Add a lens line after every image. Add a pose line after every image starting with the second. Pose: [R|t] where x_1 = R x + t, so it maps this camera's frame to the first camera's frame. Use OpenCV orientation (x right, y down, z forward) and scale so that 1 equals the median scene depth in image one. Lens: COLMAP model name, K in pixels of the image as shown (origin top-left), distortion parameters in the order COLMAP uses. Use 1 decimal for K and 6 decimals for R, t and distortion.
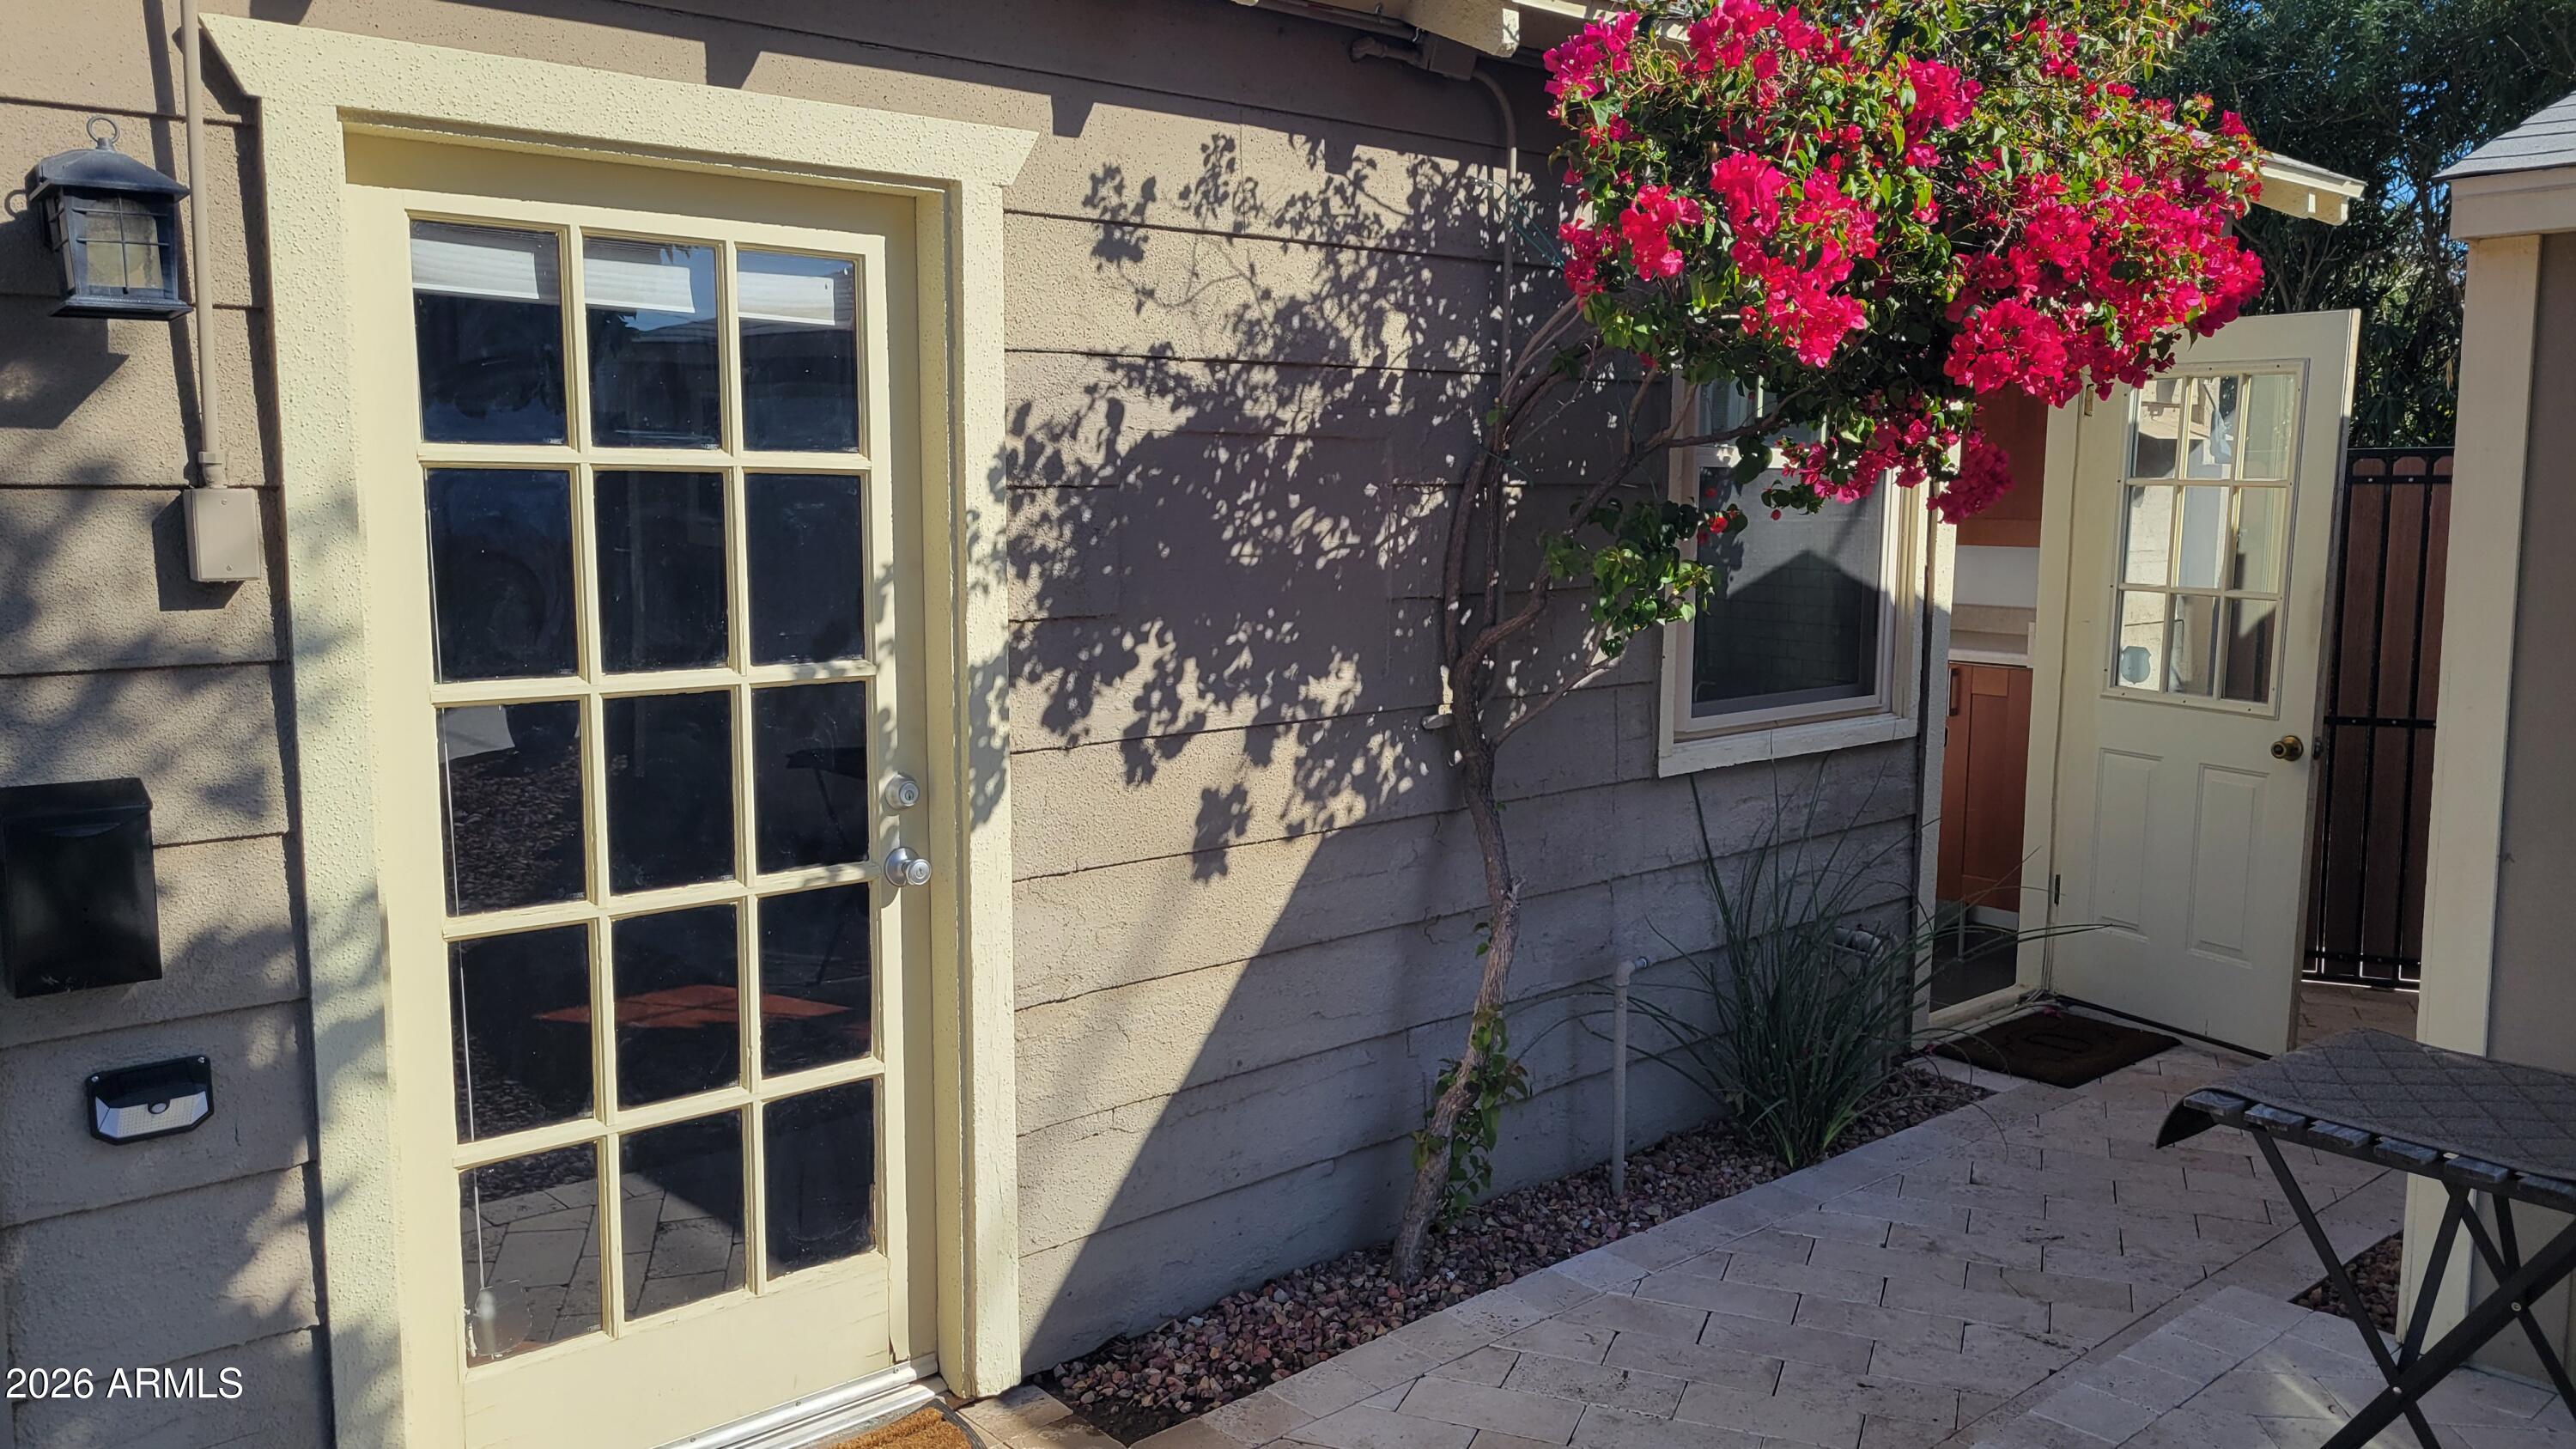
lens RADIAL K [[1945.6, 0, 1297.7], [0, 1945.6, 718.0], [0, 0, 1]] dist [0.023583, -0.008914]
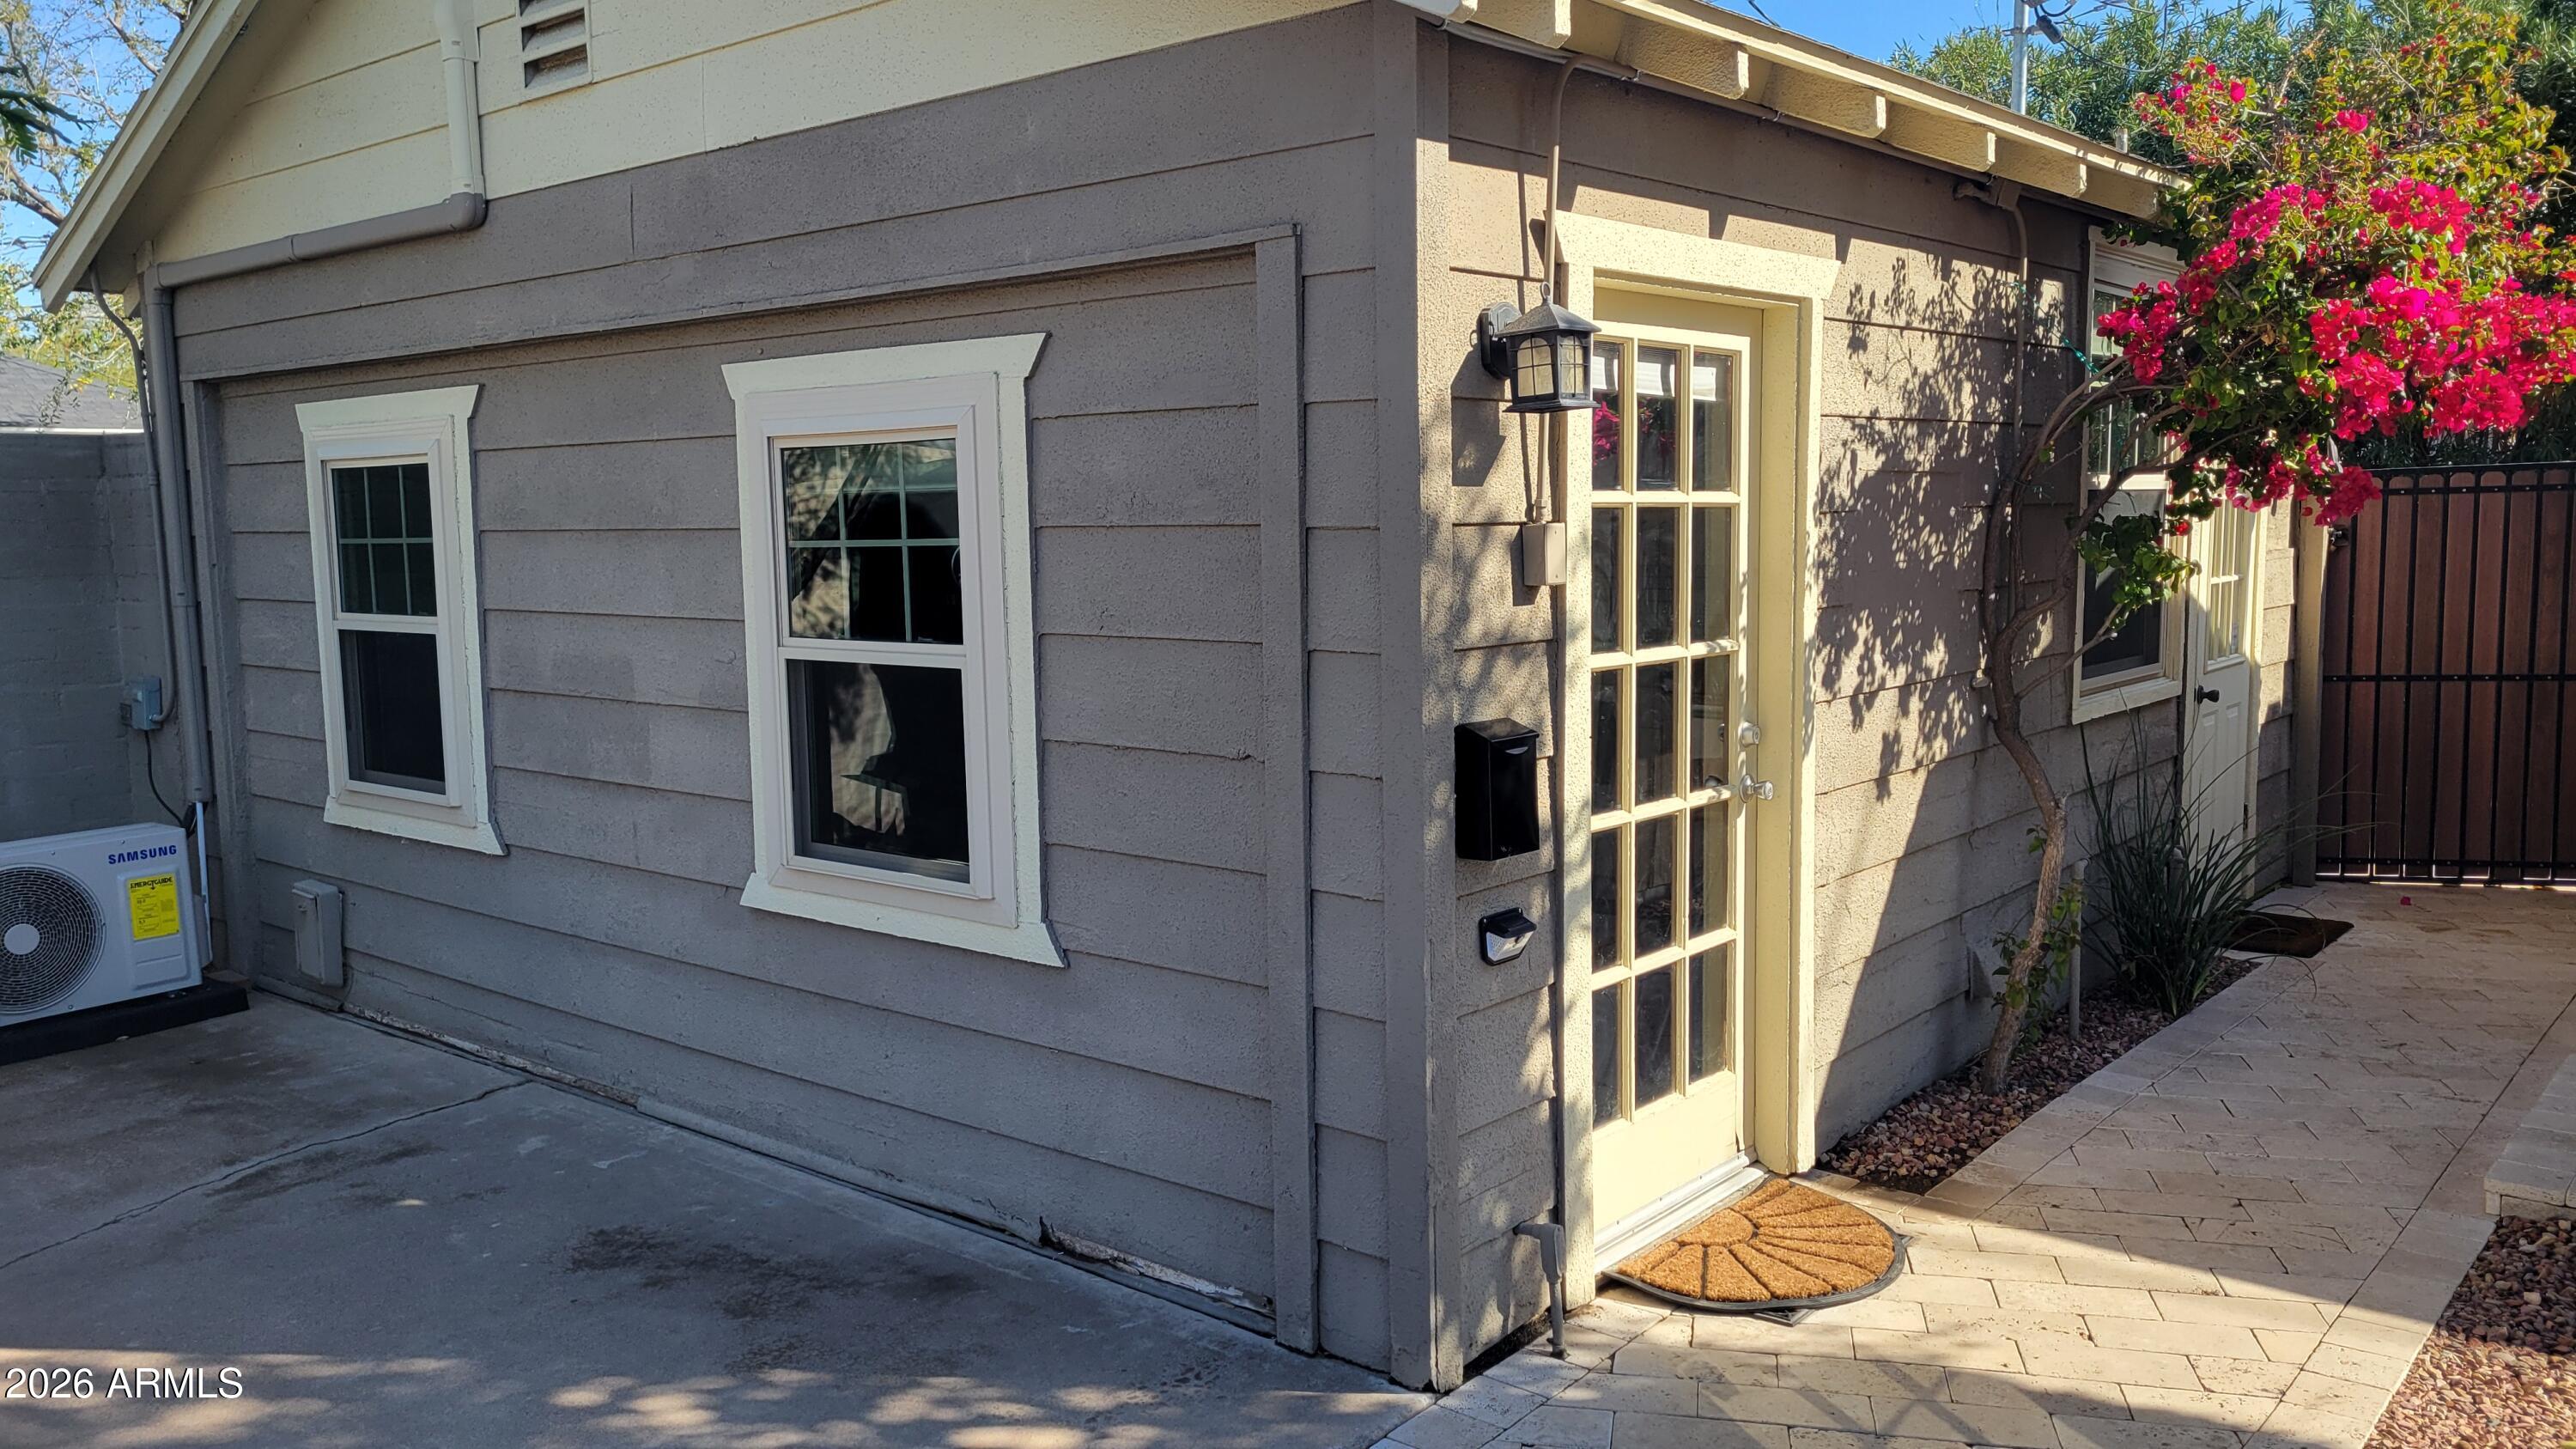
lens RADIAL K [[1945.6, 0, 1266.3], [0, 1945.6, 730.9], [0, 0, 1]] dist [0.023583, -0.008914]
pose [[0.990538, -0.037169, 0.132108, -0.700197], [0.038621, 0.999218, -0.008444, 0.032072], [-0.131691, 0.013466, 0.991199, -0.319348]]
